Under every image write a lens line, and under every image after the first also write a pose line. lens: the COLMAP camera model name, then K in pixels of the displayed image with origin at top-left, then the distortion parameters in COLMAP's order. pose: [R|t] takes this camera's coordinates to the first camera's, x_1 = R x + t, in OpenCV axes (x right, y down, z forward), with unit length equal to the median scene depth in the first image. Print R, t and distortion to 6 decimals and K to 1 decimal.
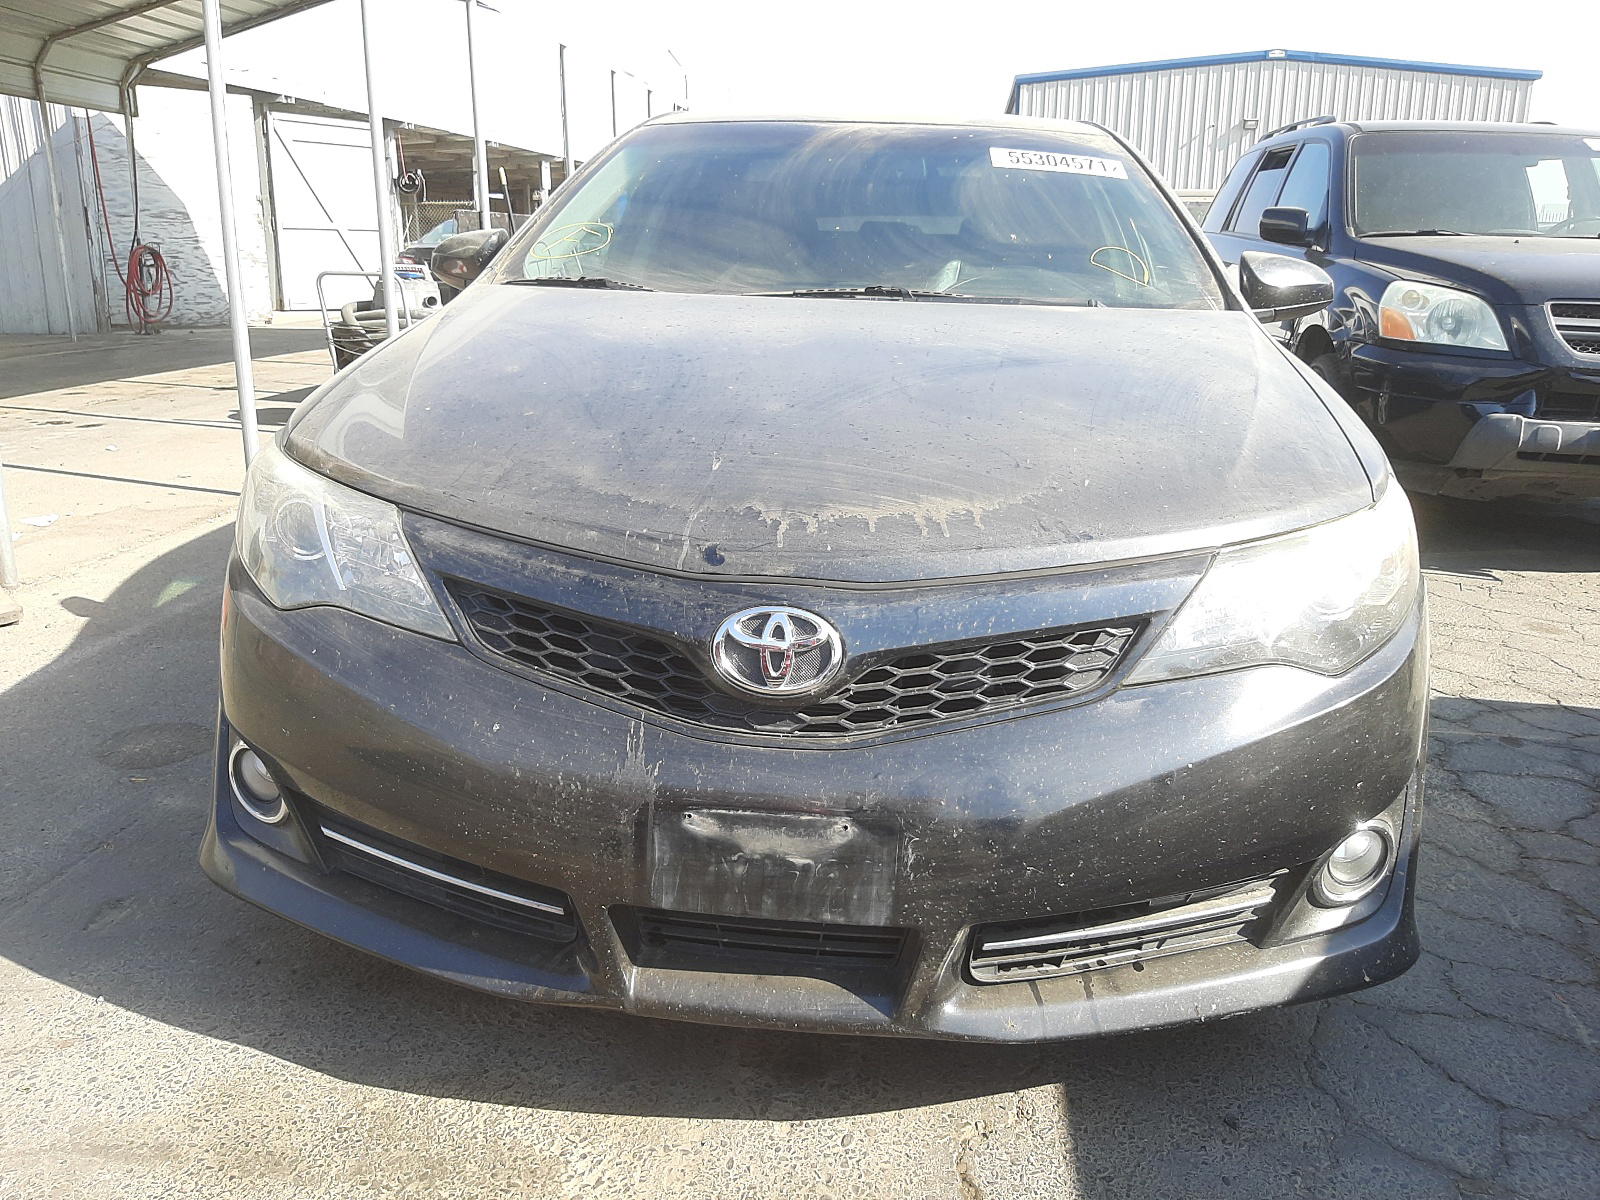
lens RADIAL K [[1242.3, 0, 788.1], [0, 1242.3, 595.6], [0, 0, 1]] dist [0.013516, -0.034917]
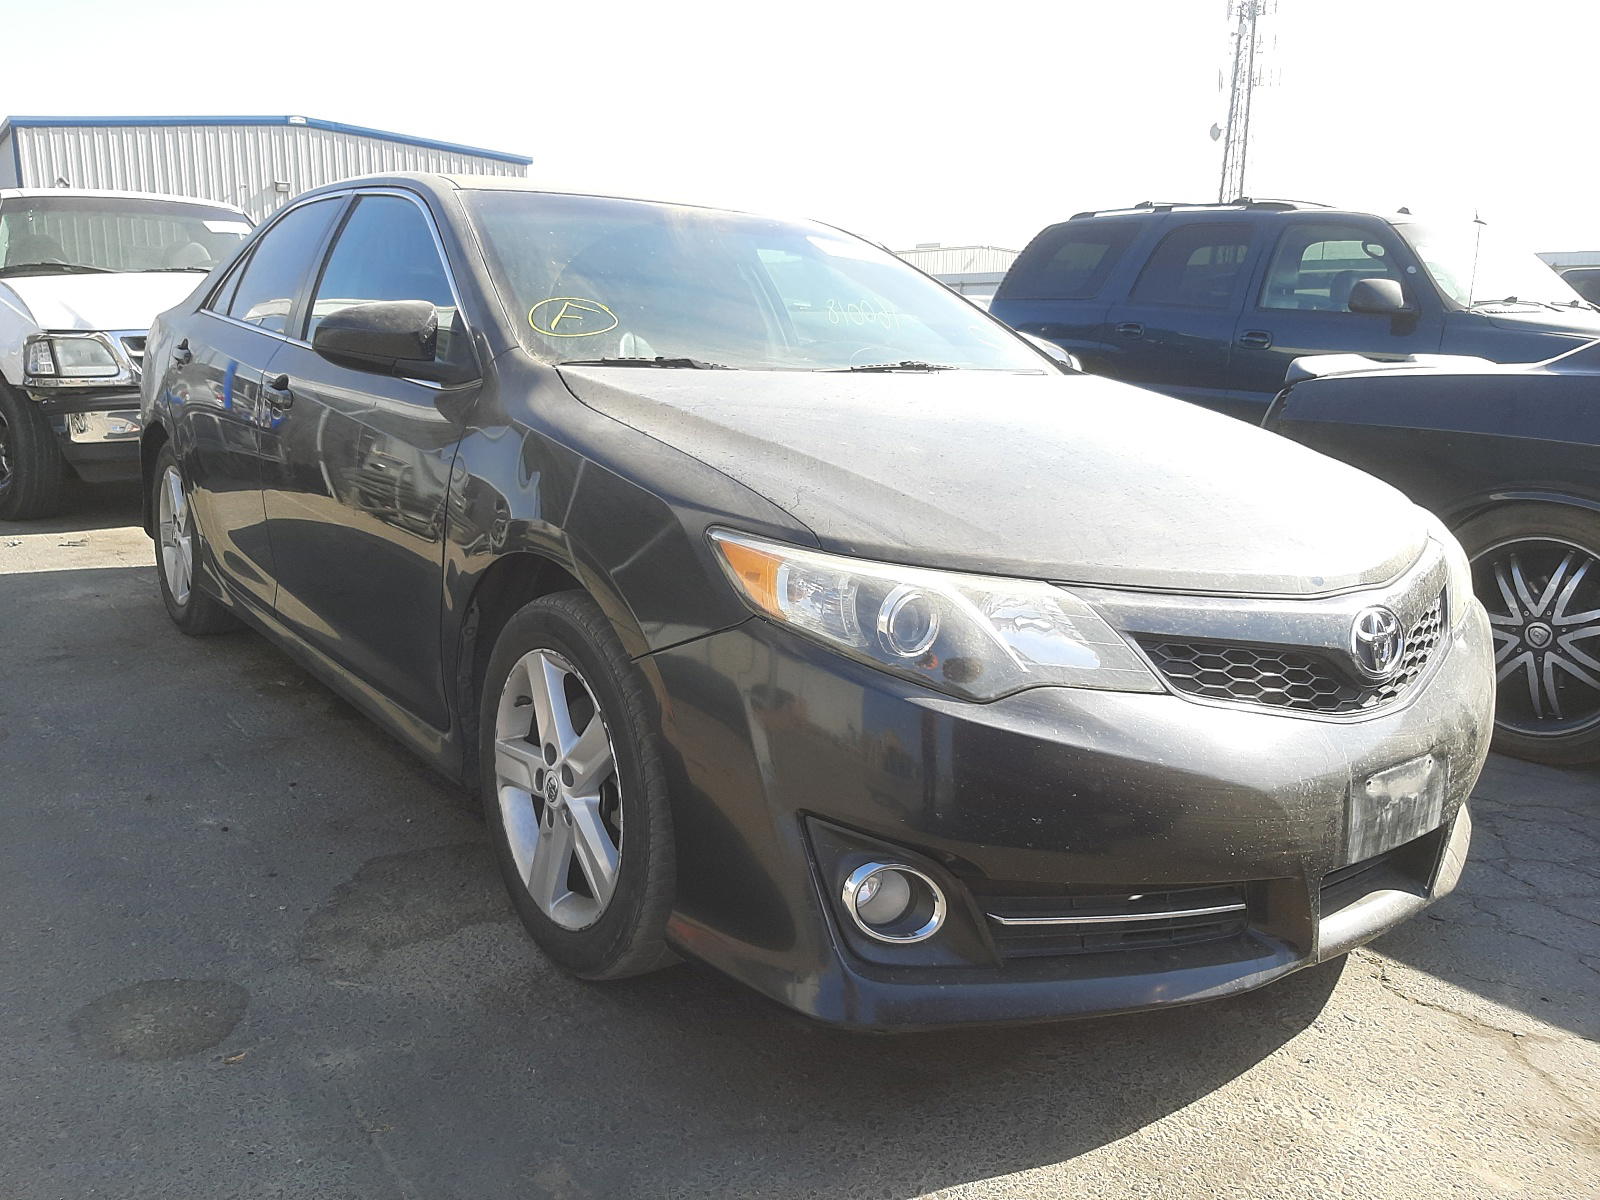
lens RADIAL K [[1242.3, 0, 801.2], [0, 1242.3, 600.3], [0, 0, 1]] dist [0.013516, -0.034917]
pose [[0.746605, -0.145066, 0.649258, -1.167813], [0.172929, 0.984707, 0.021159, -0.117467], [-0.642398, 0.096478, 0.760274, 0.353191]]
